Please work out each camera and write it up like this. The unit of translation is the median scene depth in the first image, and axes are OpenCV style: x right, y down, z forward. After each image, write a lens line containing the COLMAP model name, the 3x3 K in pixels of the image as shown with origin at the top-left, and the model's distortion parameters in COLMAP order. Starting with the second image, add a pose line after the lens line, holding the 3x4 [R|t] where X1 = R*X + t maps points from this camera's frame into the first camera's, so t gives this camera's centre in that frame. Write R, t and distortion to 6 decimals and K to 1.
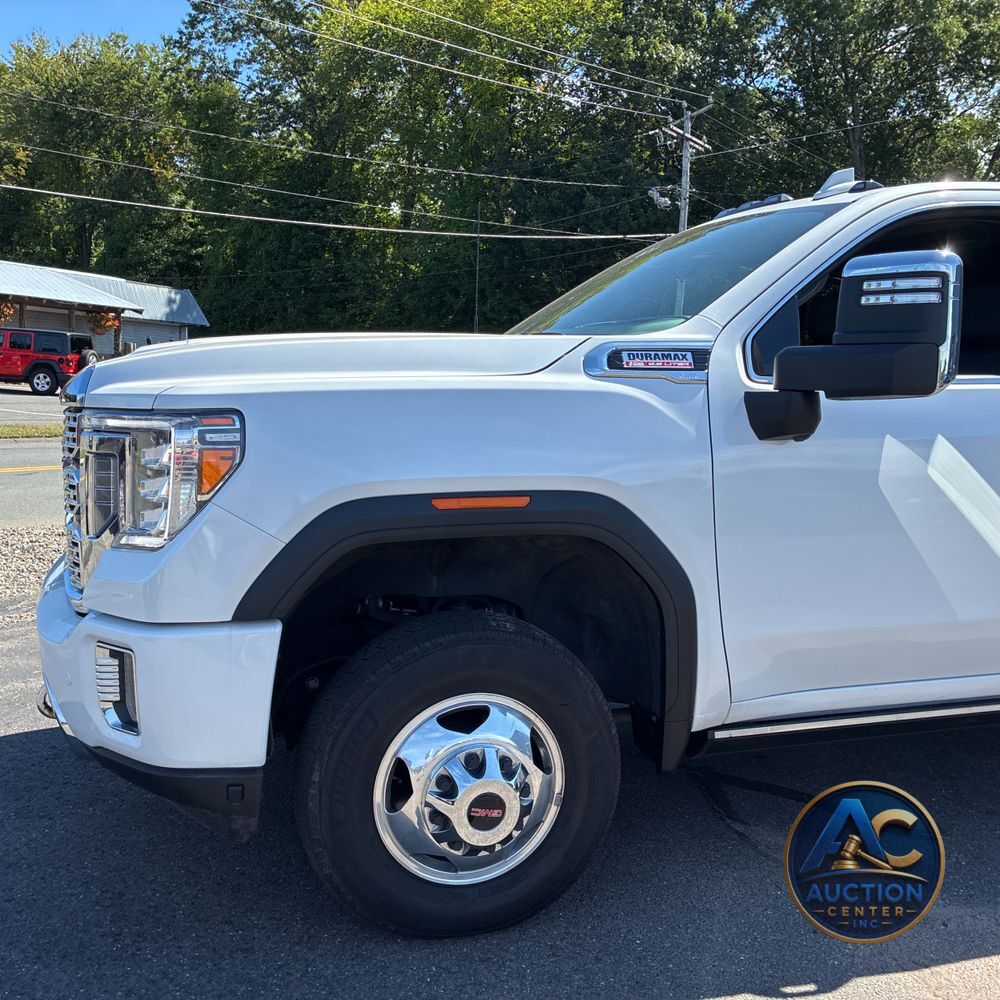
lens RADIAL K [[1028.9, 0, 502.8], [0, 1028.9, 499.6], [0, 0, 1]] dist [0.017772, 0.000000]
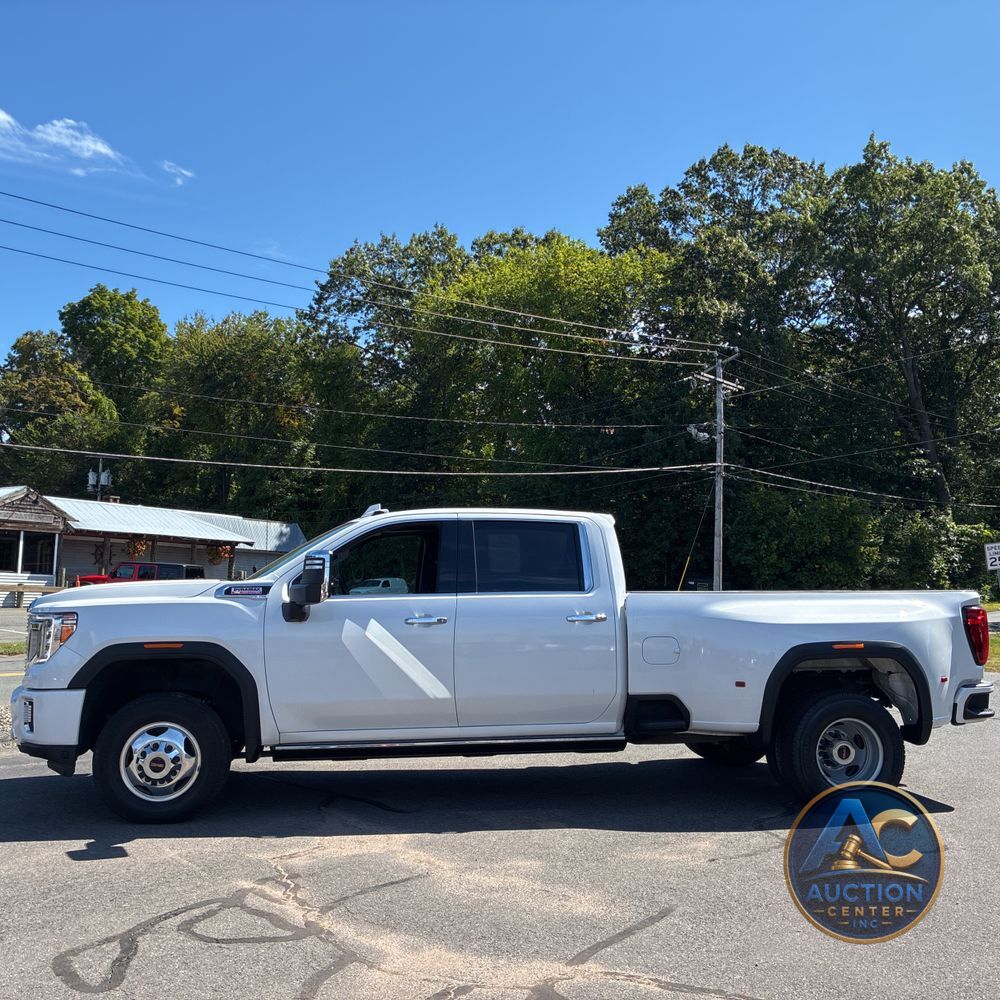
lens RADIAL K [[1028.9, 0, 501.9], [0, 1028.9, 471.9], [0, 0, 1]] dist [0.017772, 0.000000]
pose [[0.991388, -0.033858, -0.126508, 0.080404], [0.003205, 0.971985, -0.235021, 0.013180], [0.130922, 0.232591, 0.963722, -0.105587]]
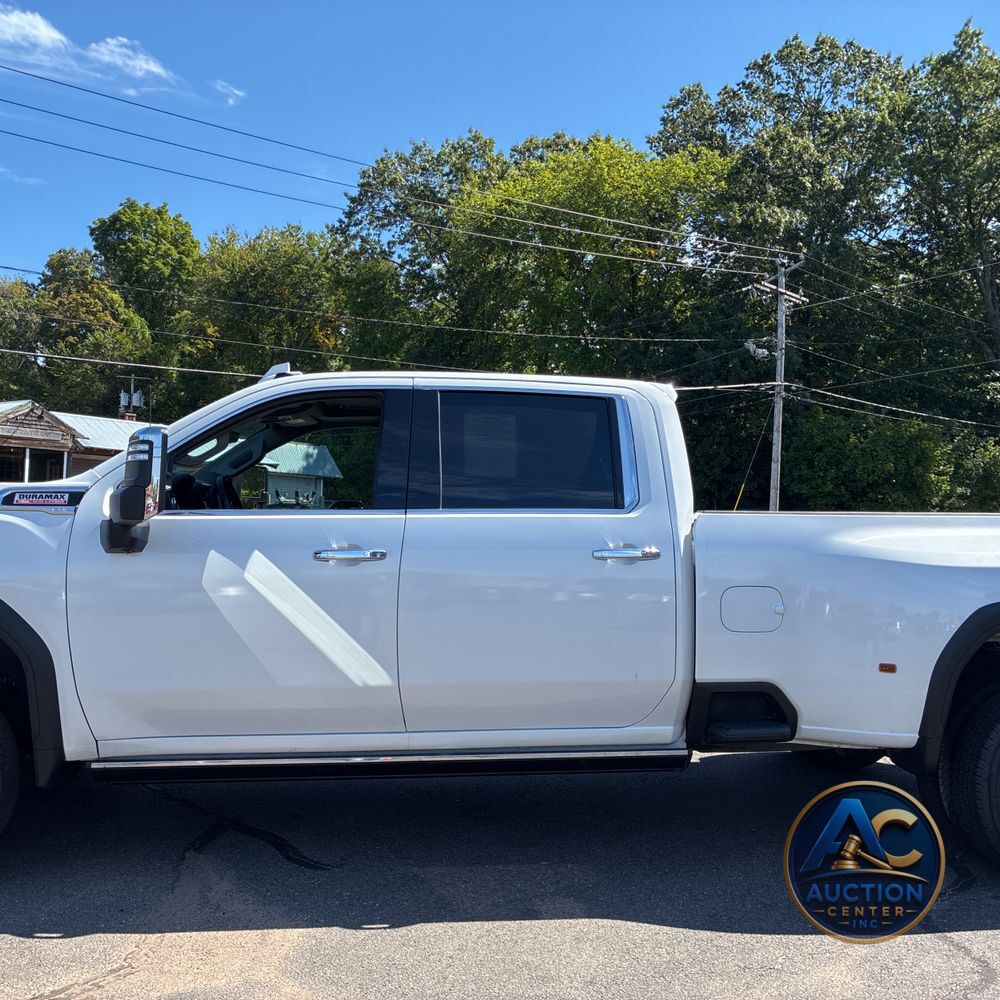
lens RADIAL K [[1028.9, 0, 504.0], [0, 1028.9, 482.4], [0, 0, 1]] dist [0.017772, 0.000000]
pose [[0.985396, -0.013190, -0.169766, 0.076840], [-0.013912, 0.987426, -0.157470, 0.004823], [0.169708, 0.157532, 0.972822, -0.024947]]
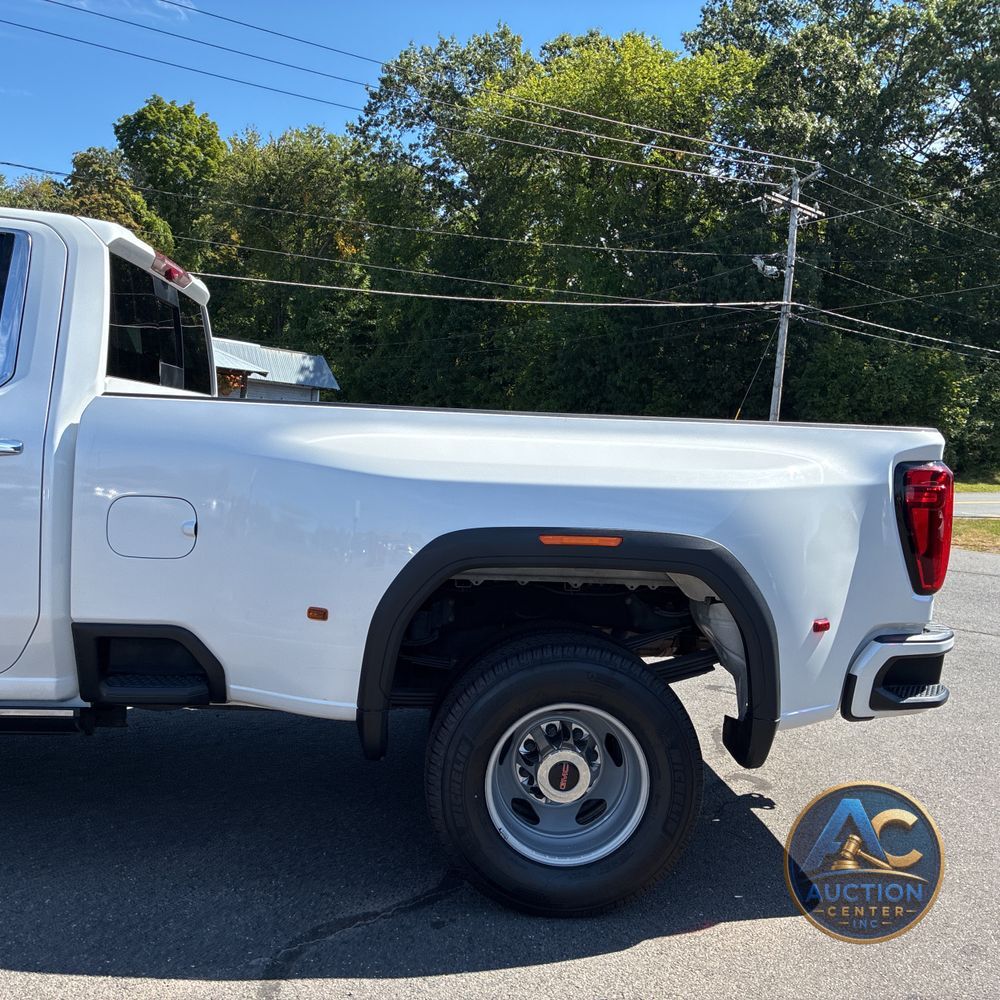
lens RADIAL K [[1028.9, 0, 508.7], [0, 1028.9, 496.8], [0, 0, 1]] dist [0.017772, 0.000000]
pose [[0.976565, 0.038605, -0.211733, 0.131202], [-0.053729, 0.996362, -0.066146, 0.001813], [0.208409, 0.075972, 0.975087, 0.017949]]
